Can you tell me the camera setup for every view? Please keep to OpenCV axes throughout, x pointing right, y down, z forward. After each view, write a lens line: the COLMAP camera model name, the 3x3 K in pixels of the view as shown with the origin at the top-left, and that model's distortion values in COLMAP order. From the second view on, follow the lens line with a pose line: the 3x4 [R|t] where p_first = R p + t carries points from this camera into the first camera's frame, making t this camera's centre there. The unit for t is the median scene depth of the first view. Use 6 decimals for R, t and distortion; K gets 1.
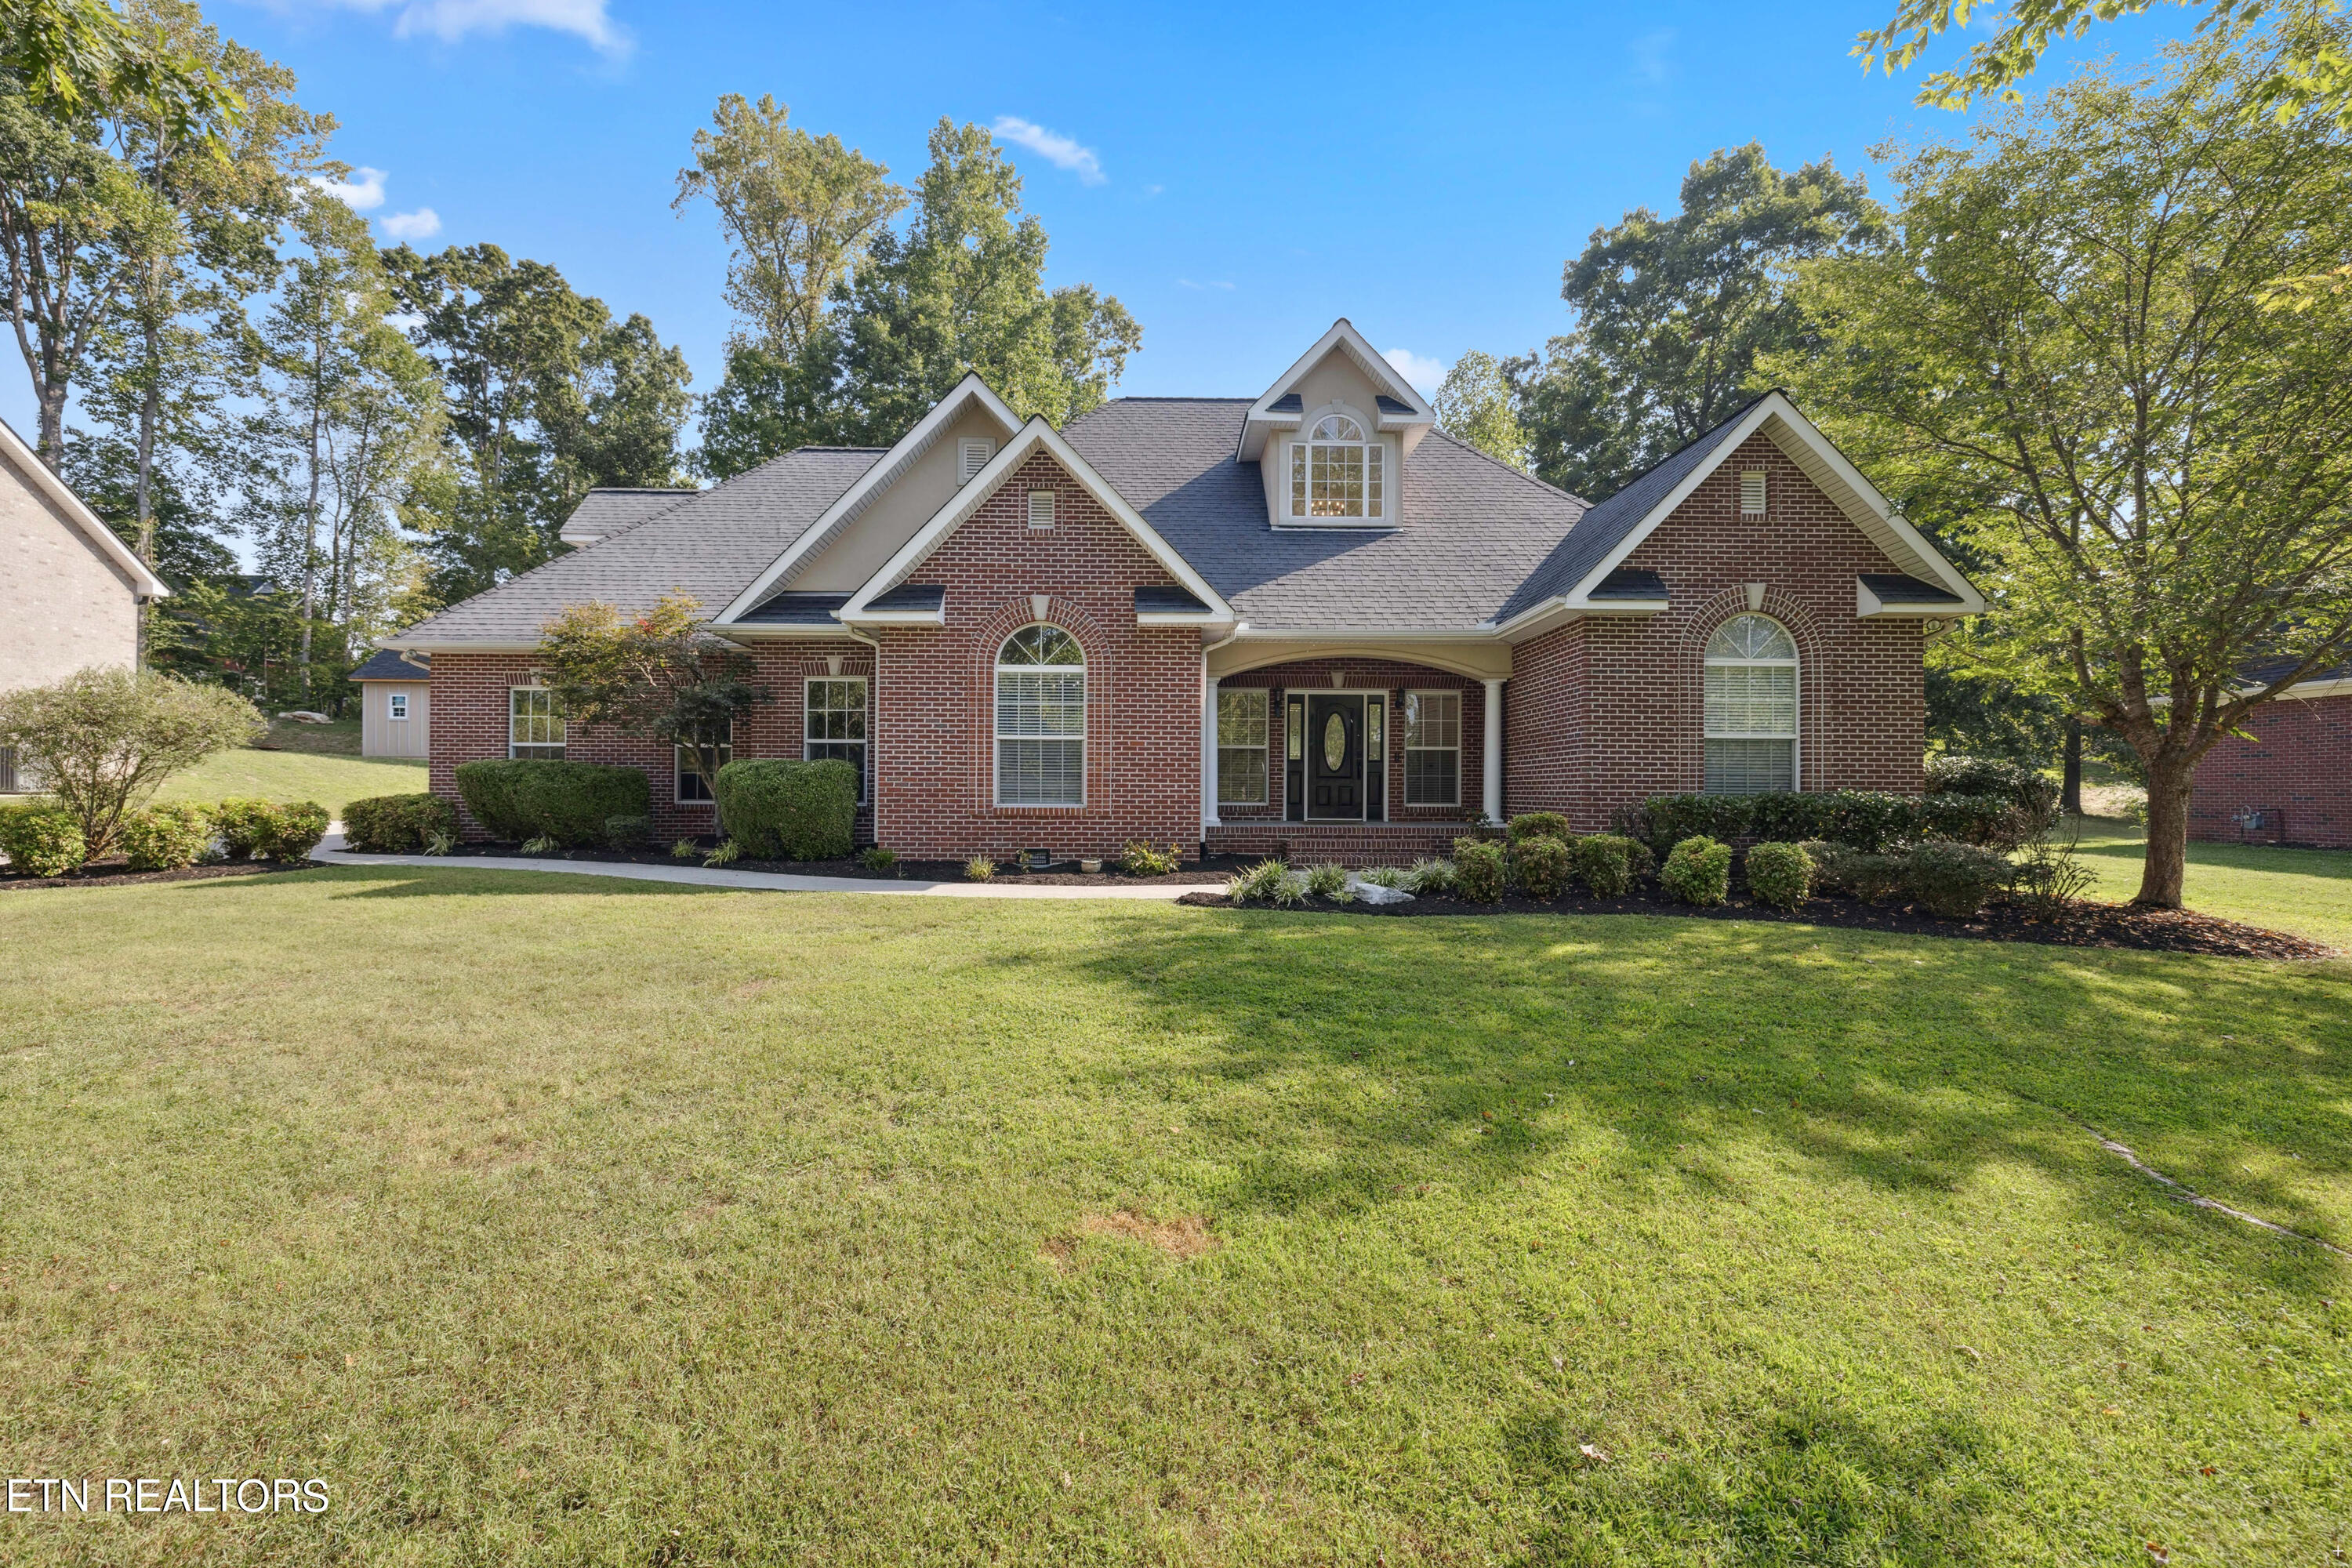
lens RADIAL K [[994.2, 0, 1180.3], [0, 994.2, 791.2], [0, 0, 1]] dist [0.001497, -0.000046]
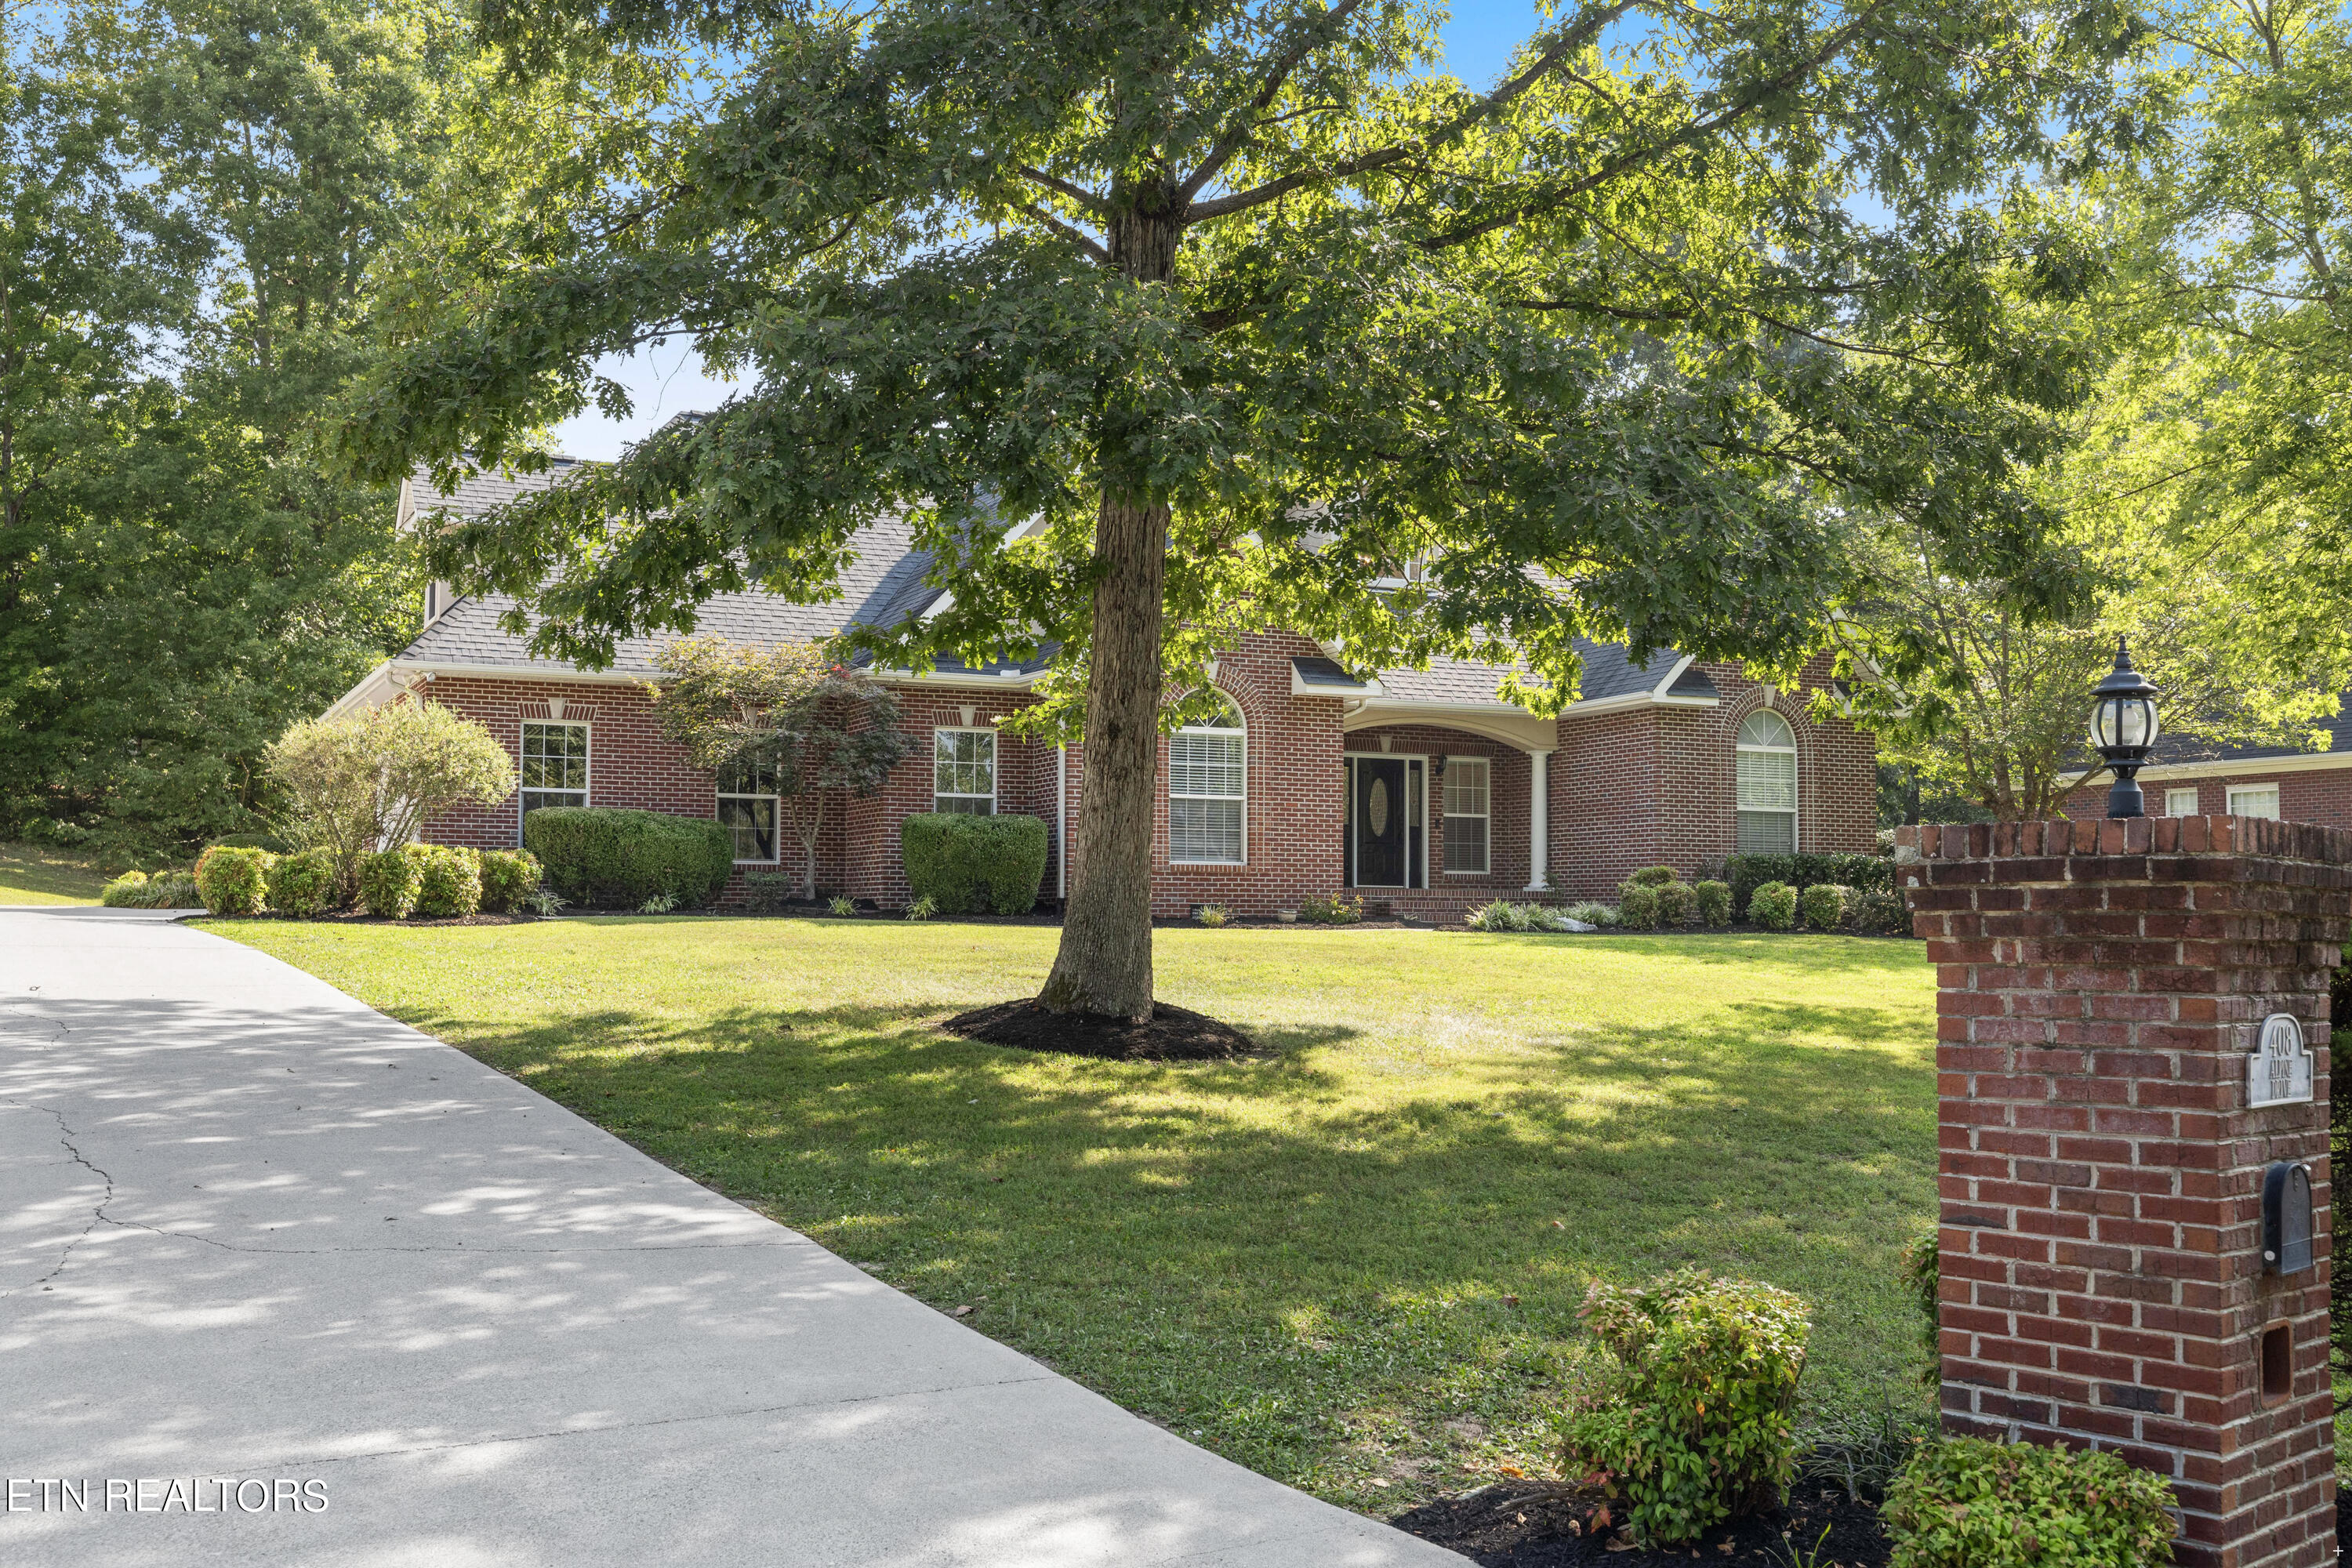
lens RADIAL K [[2318.2, 0, 1176.9], [0, 2318.2, 783.0], [0, 0, 1]] dist [-0.014149, 0.000000]
pose [[0.903973, 0.024417, 0.426892, -1.070362], [0.001636, 0.998163, -0.060556, 0.068752], [-0.427587, 0.055440, 0.902273, -1.037447]]
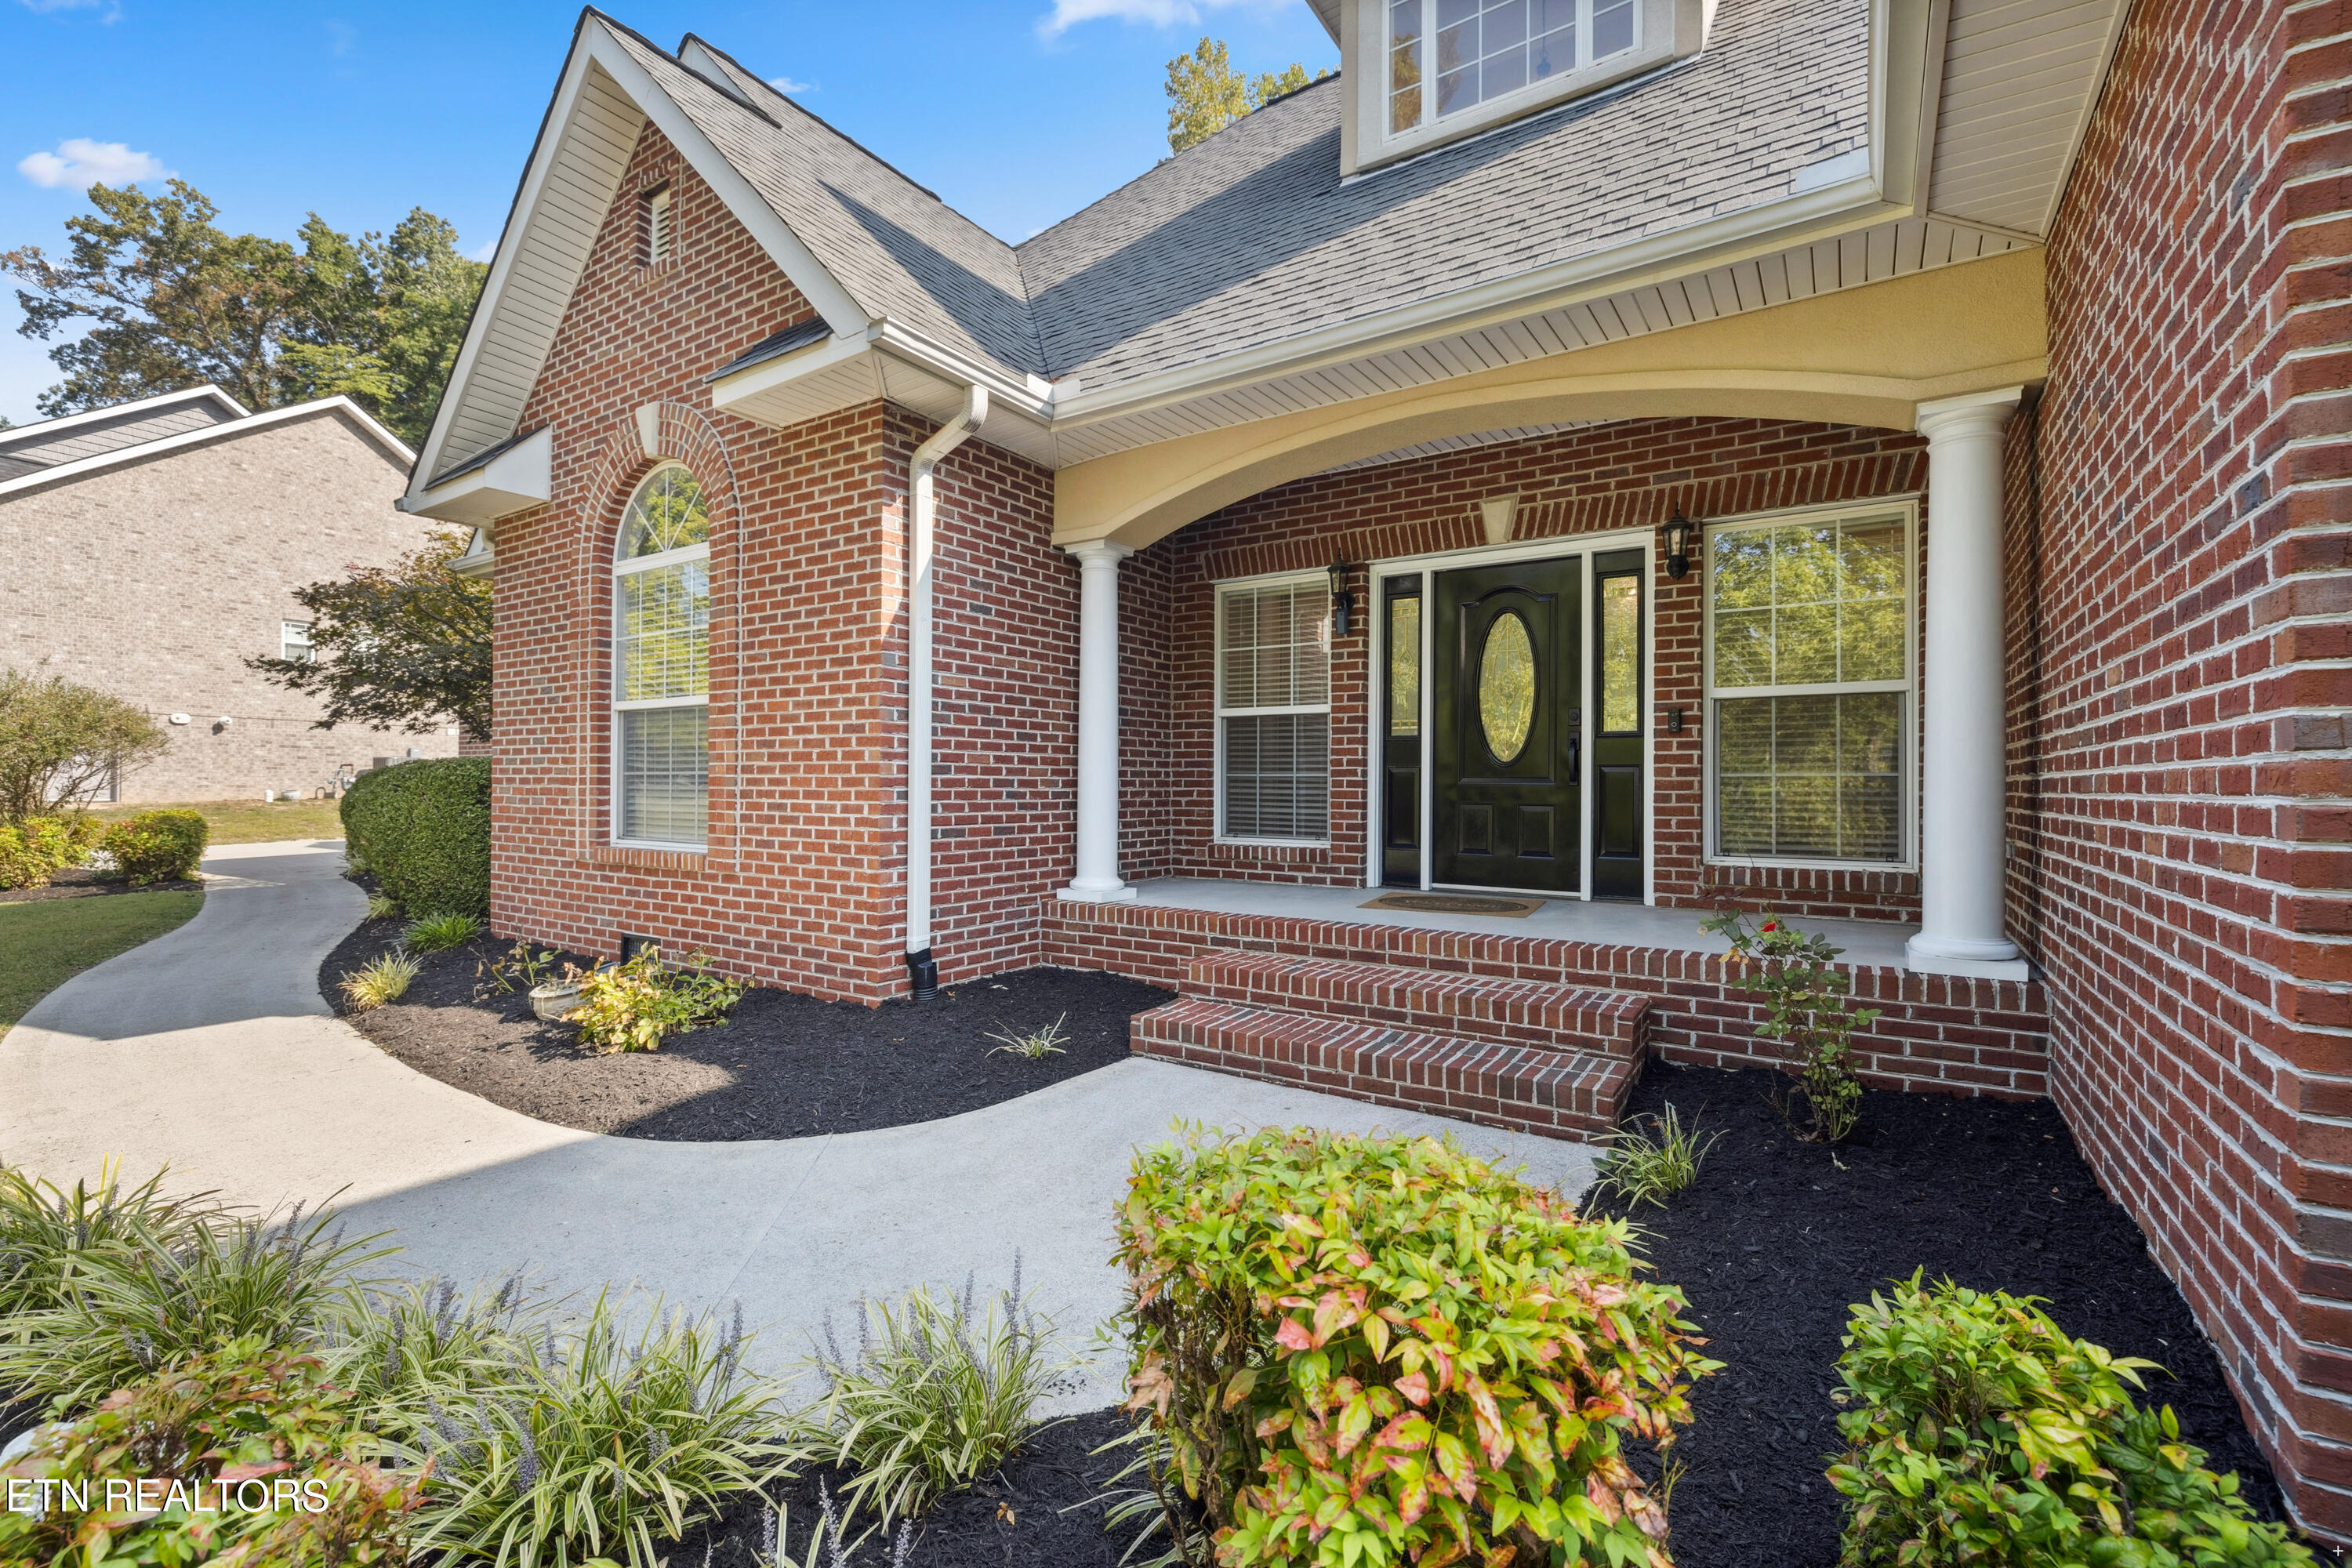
lens RADIAL K [[994.2, 0, 1165.4], [0, 994.2, 769.3], [0, 0, 1]] dist [0.001497, -0.000046]
pose [[0.806759, -0.001547, -0.590879, 0.298297], [-0.001320, 0.999989, -0.004421, -0.017159], [0.590880, 0.004347, 0.806748, 0.663733]]
